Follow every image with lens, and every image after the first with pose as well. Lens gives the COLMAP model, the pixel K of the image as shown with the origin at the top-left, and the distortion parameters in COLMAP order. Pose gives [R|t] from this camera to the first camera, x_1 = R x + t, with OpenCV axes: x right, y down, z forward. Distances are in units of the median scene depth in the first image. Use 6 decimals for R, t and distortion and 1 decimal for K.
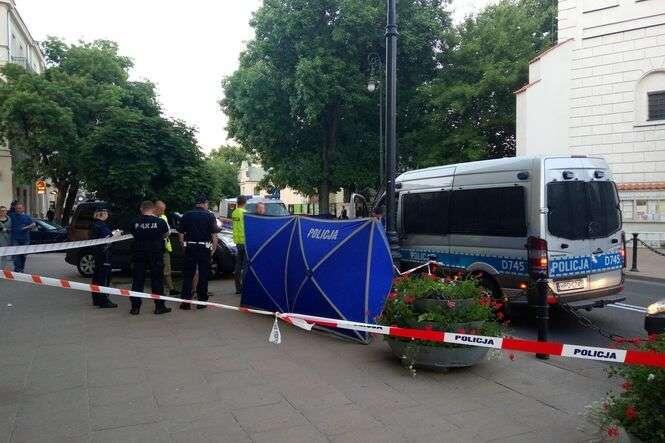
lens RADIAL K [[516.1, 0, 332.5], [0, 516.1, 221.5], [0, 0, 1]] dist [0.070885, -0.095174]
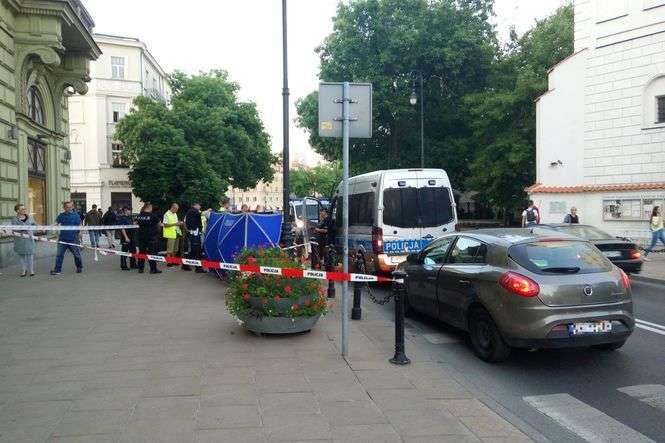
lens RADIAL K [[516.1, 0, 332.5], [0, 516.1, 221.5], [0, 0, 1]] dist [0.070885, -0.095174]
pose [[0.967782, 0.002233, -0.251780, 0.222906], [-0.002993, 0.999992, -0.002637, 0.007402], [0.251772, 0.003306, 0.967781, -0.157403]]
